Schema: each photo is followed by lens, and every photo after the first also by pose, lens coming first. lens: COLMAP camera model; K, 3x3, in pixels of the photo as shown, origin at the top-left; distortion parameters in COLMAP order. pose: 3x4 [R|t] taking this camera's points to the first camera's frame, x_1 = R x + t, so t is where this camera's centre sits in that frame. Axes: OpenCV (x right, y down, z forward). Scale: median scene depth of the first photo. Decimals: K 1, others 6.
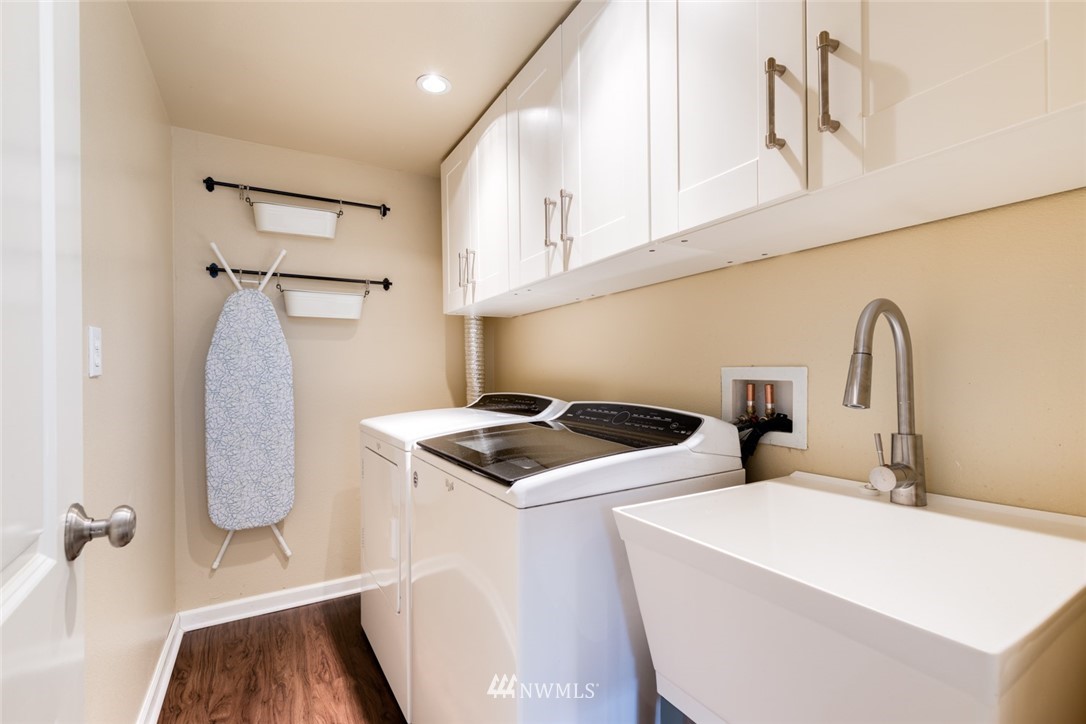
lens RADIAL K [[487.9, 0, 545.6], [0, 487.9, 366.4], [0, 0, 1]] dist [0.010005, -0.001651]
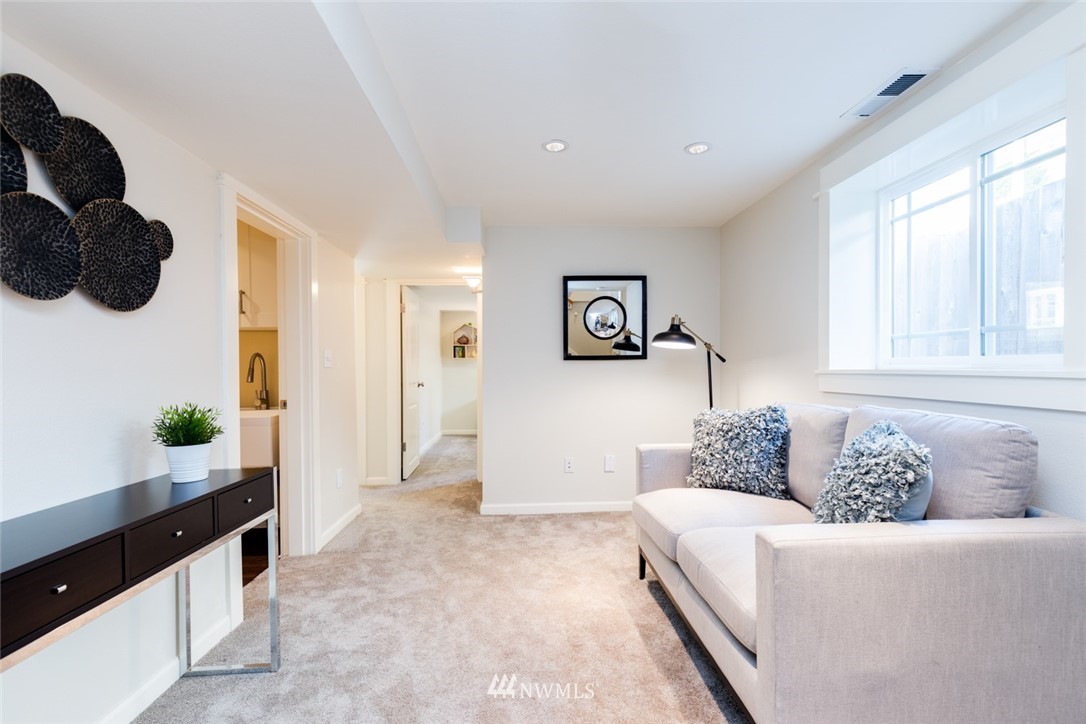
lens RADIAL K [[487.9, 0, 545.5], [0, 487.9, 361.9], [0, 0, 1]] dist [0.010005, -0.001651]
pose [[0.453289, -0.006867, 0.891337, -1.594376], [0.007352, 0.999965, 0.003965, -0.071177], [-0.891333, 0.004756, 0.453323, -2.576264]]
